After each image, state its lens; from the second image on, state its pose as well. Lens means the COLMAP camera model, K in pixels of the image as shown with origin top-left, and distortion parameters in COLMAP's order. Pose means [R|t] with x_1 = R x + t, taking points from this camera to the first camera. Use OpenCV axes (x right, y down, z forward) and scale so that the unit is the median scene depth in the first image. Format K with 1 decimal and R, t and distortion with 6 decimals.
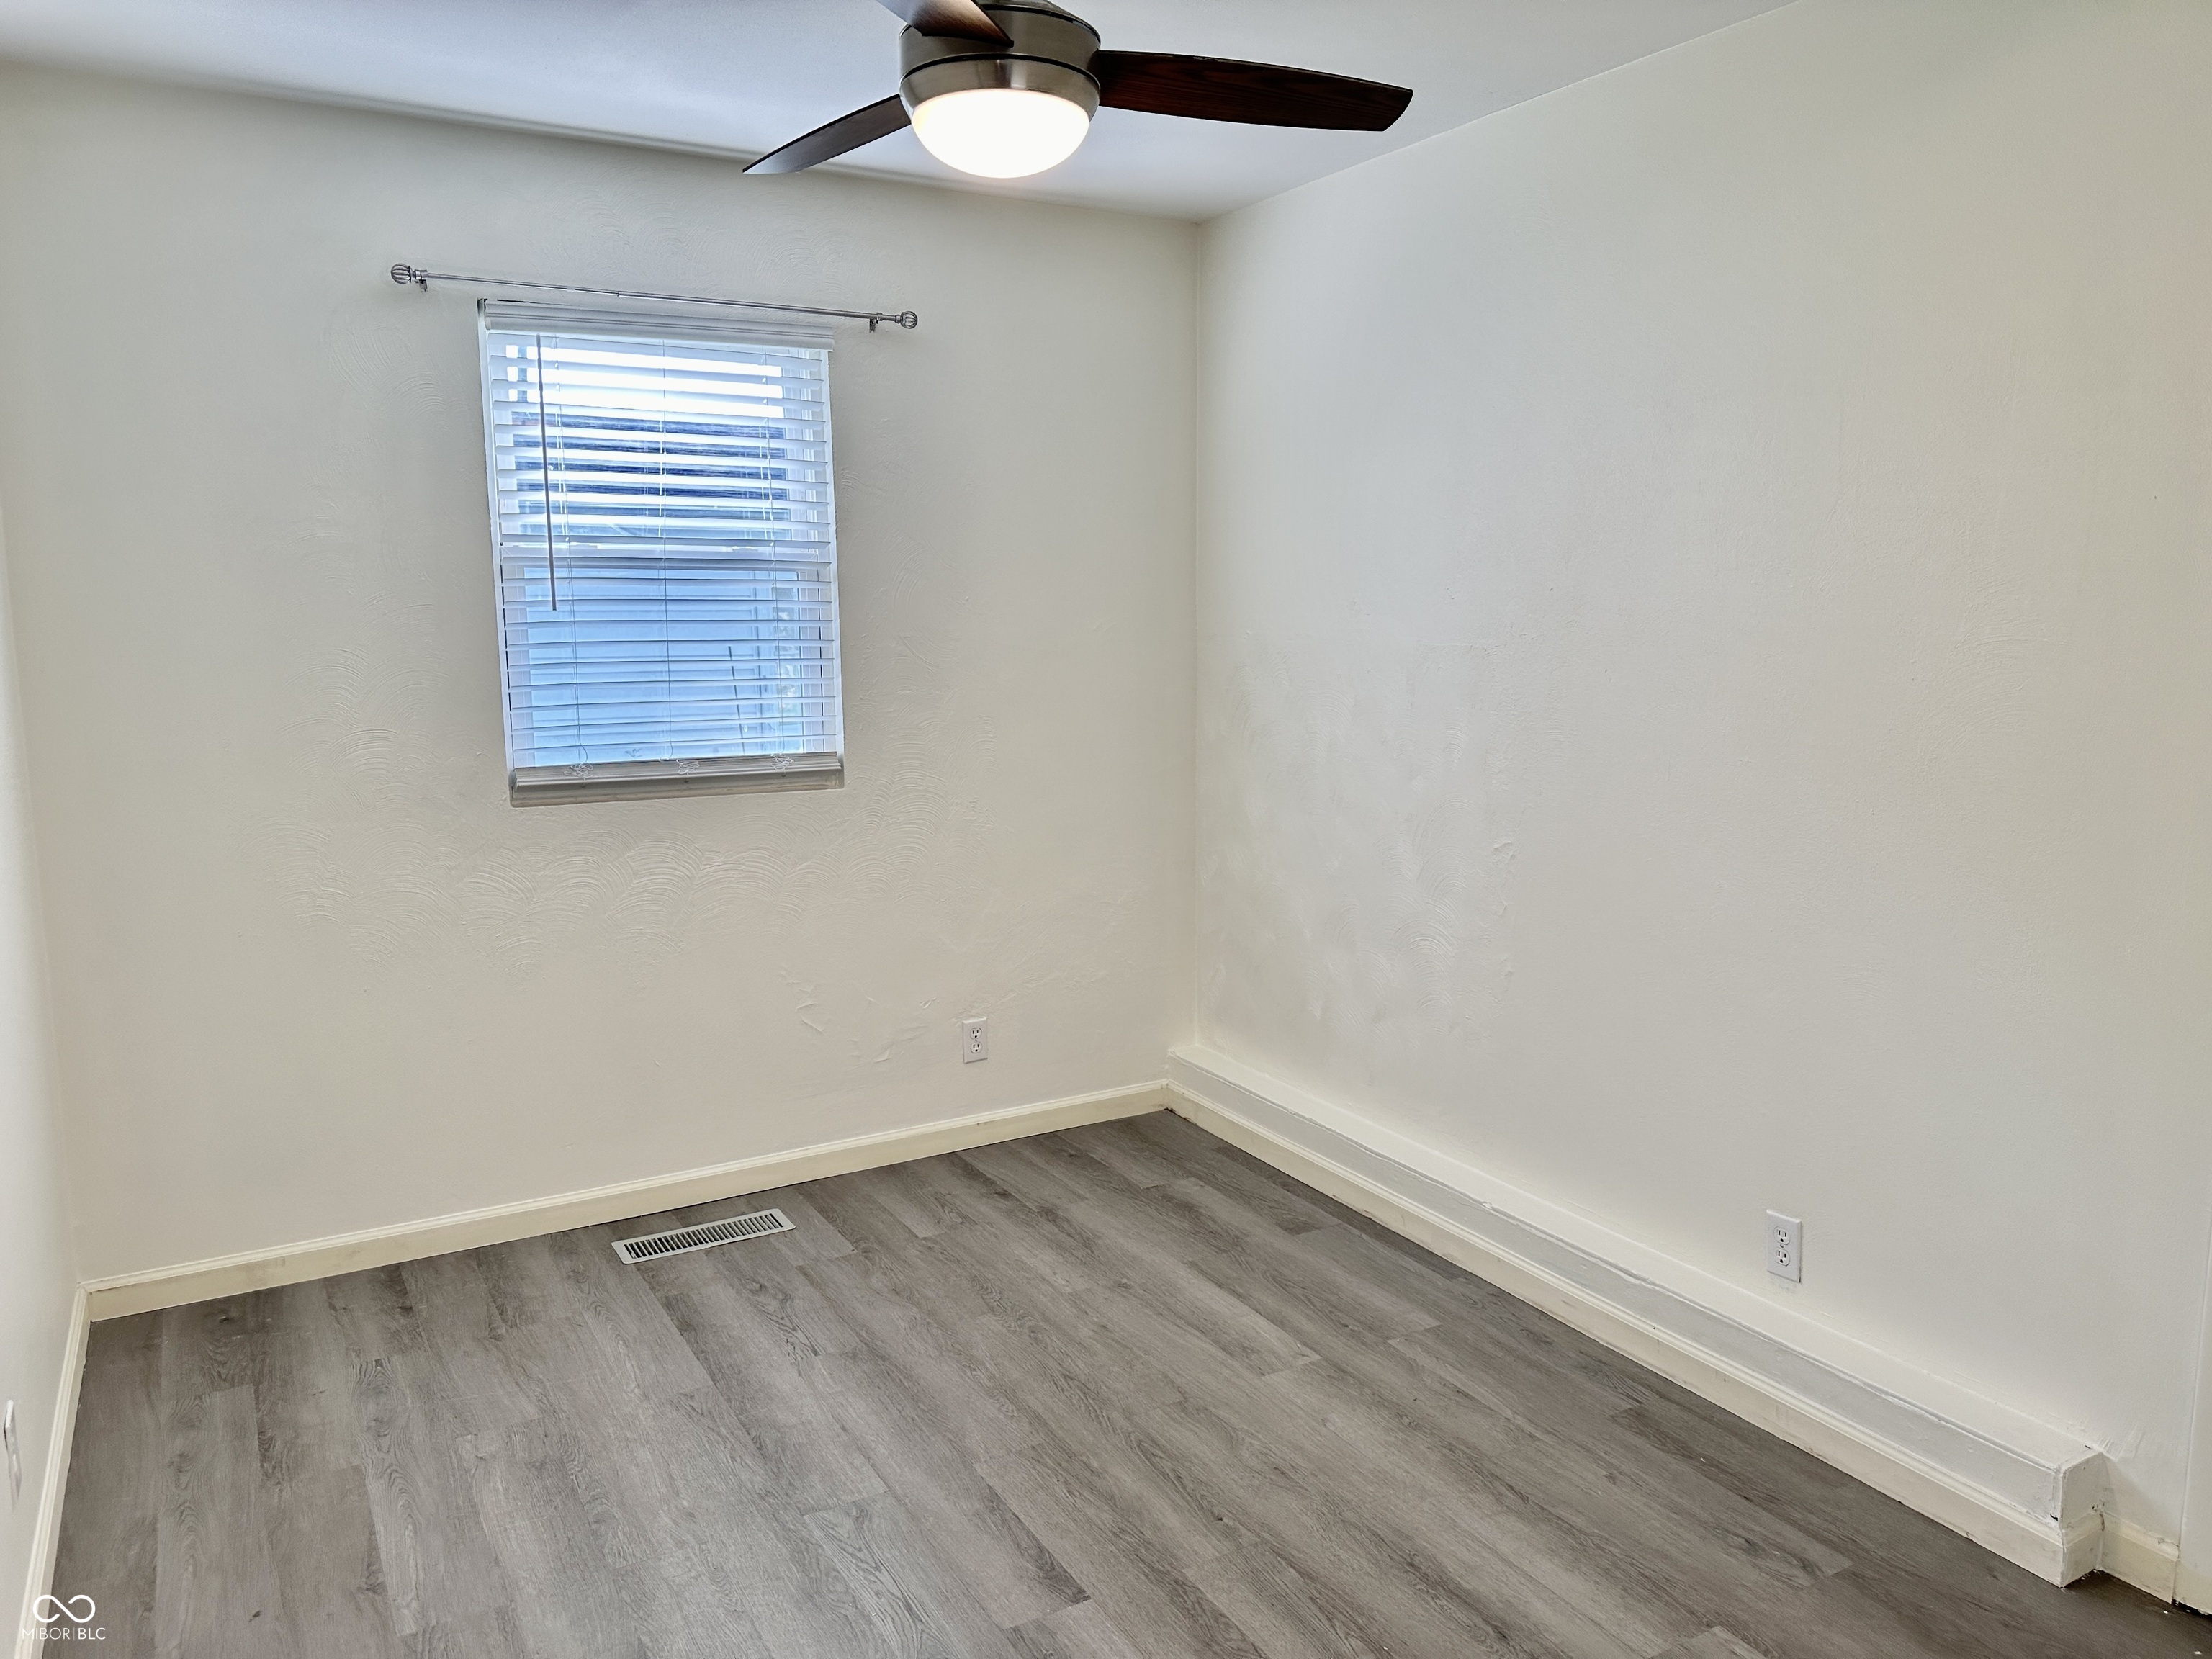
lens RADIAL K [[1538.8, 0, 1109.5], [0, 1538.8, 826.1], [0, 0, 1]] dist [0.053051, -0.063805]
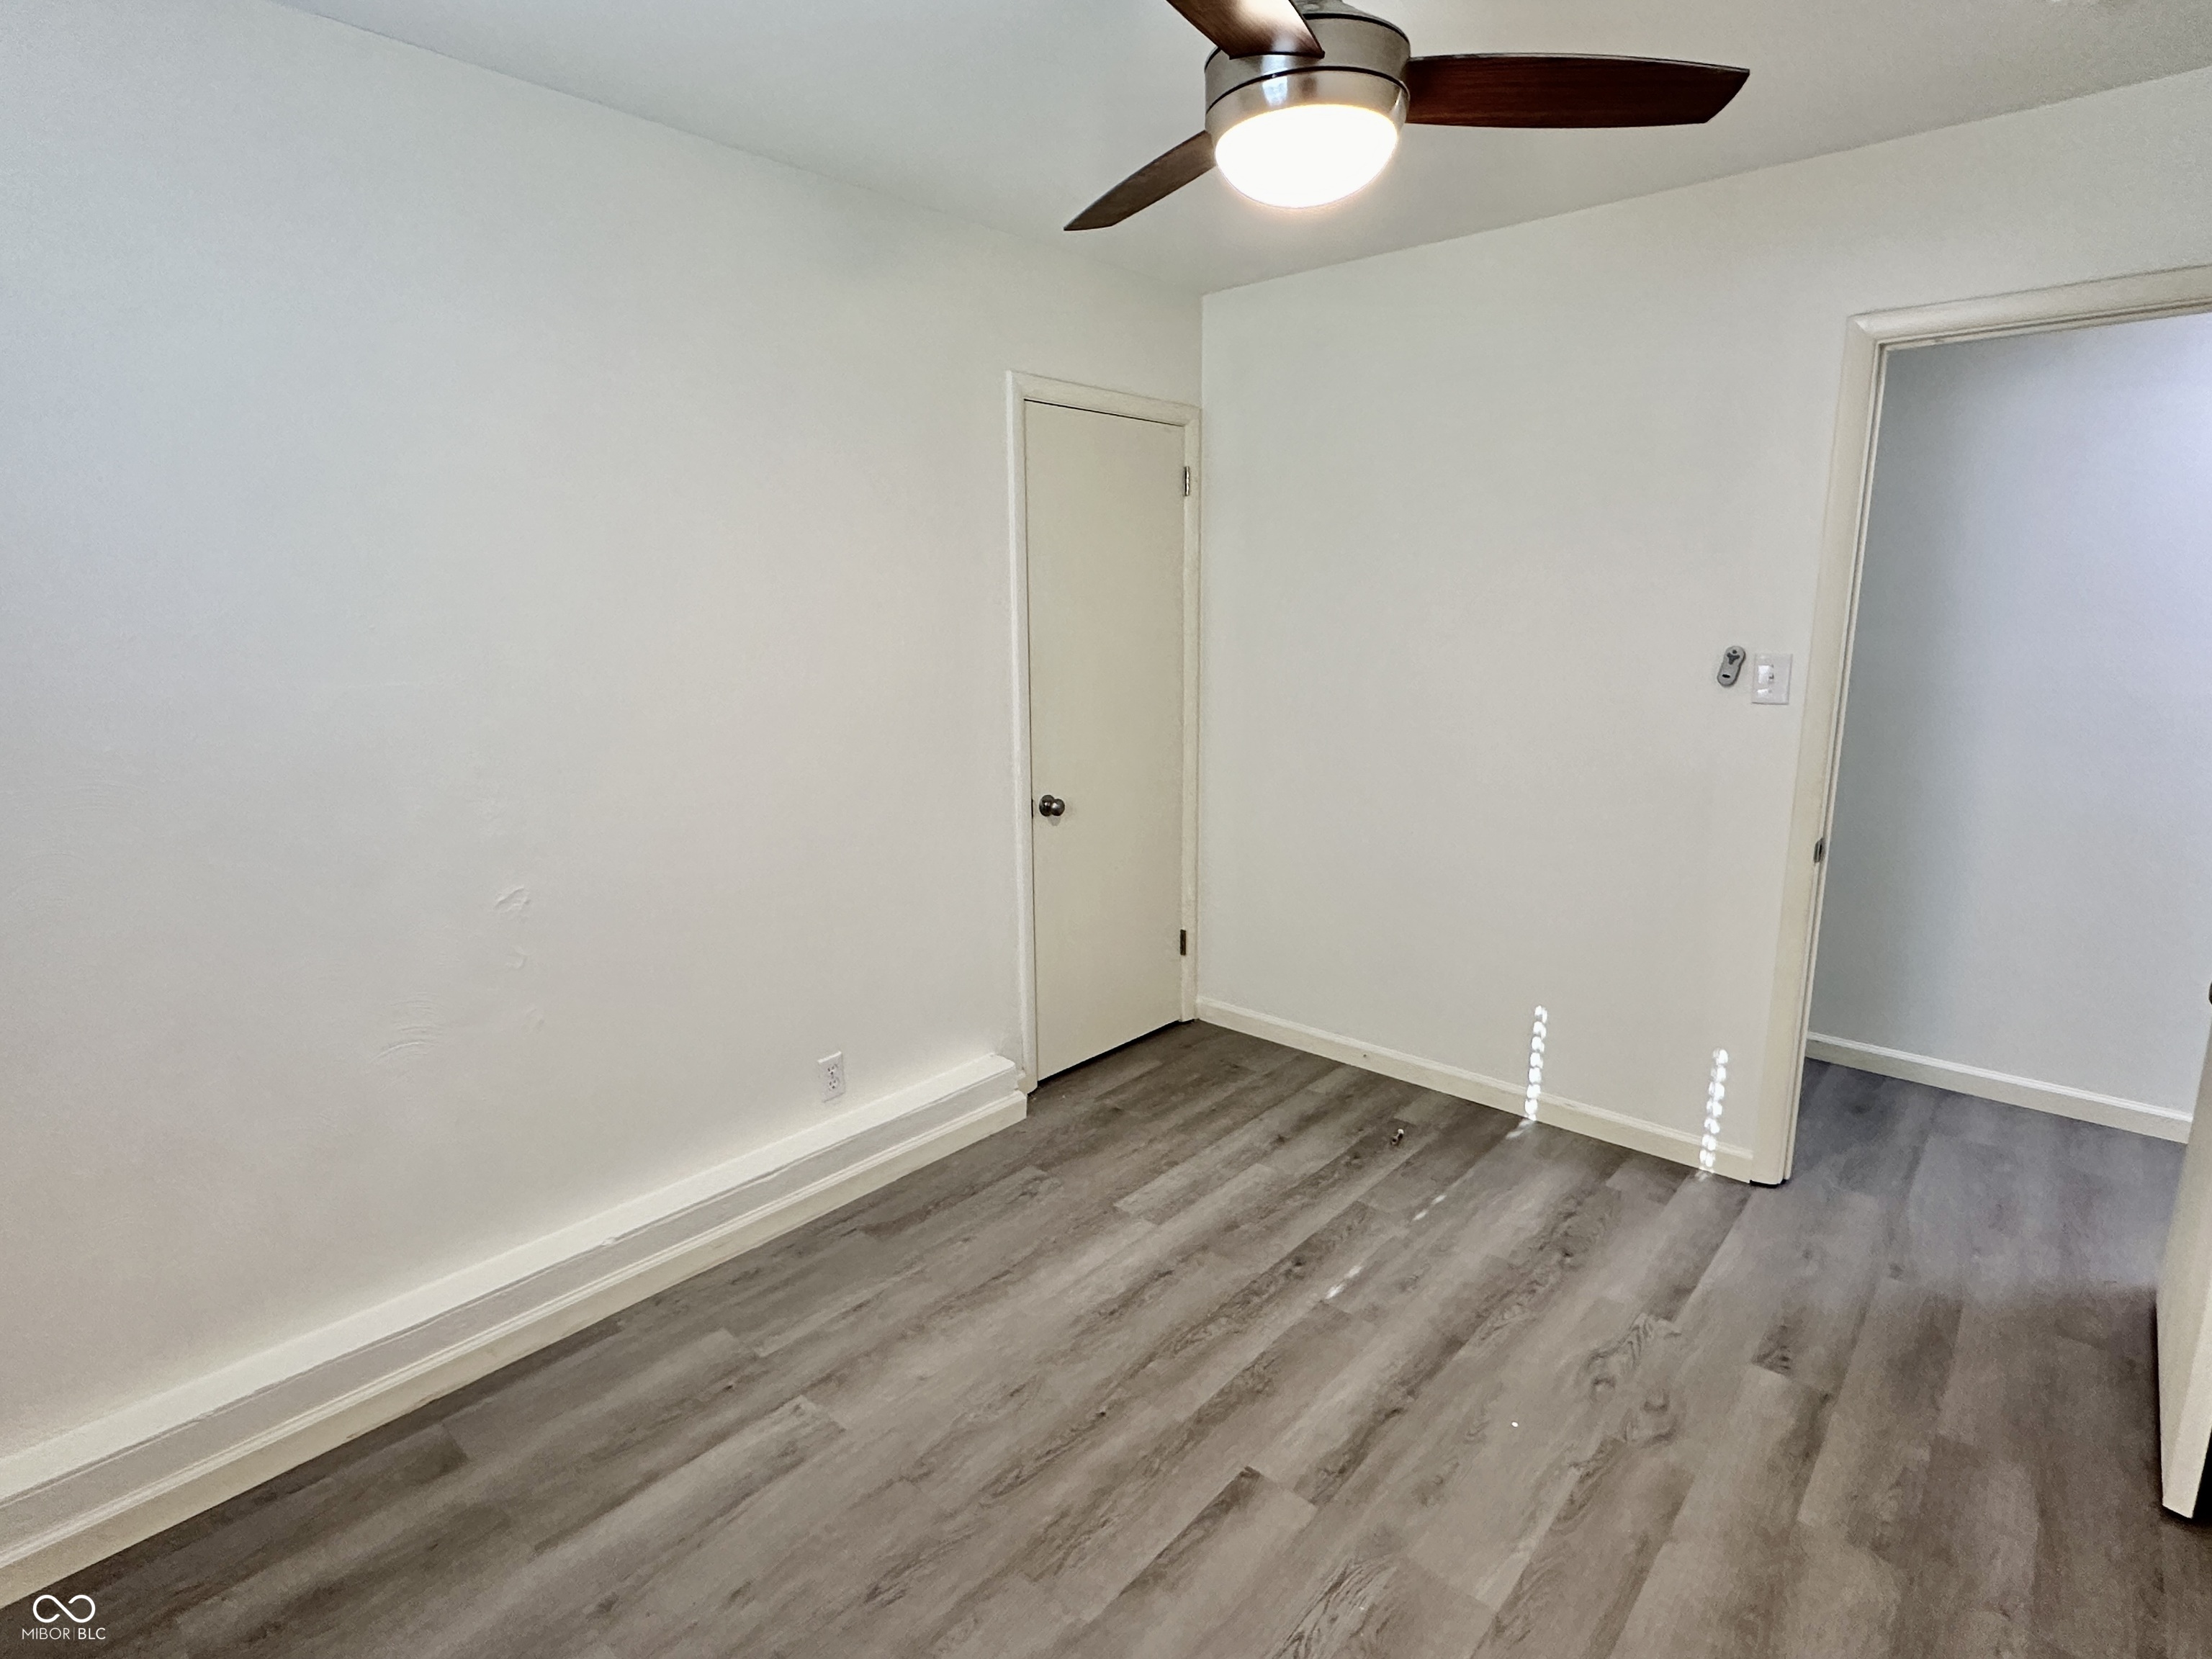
lens RADIAL K [[1084.5, 0, 1117.7], [0, 1084.5, 823.4], [0, 0, 1]] dist [-0.001071, 0.003113]
pose [[-0.296308, -0.188053, 0.936396, -0.541860], [0.152872, 0.958446, 0.240856, -0.155680], [-0.942779, 0.214516, -0.255247, 0.970727]]
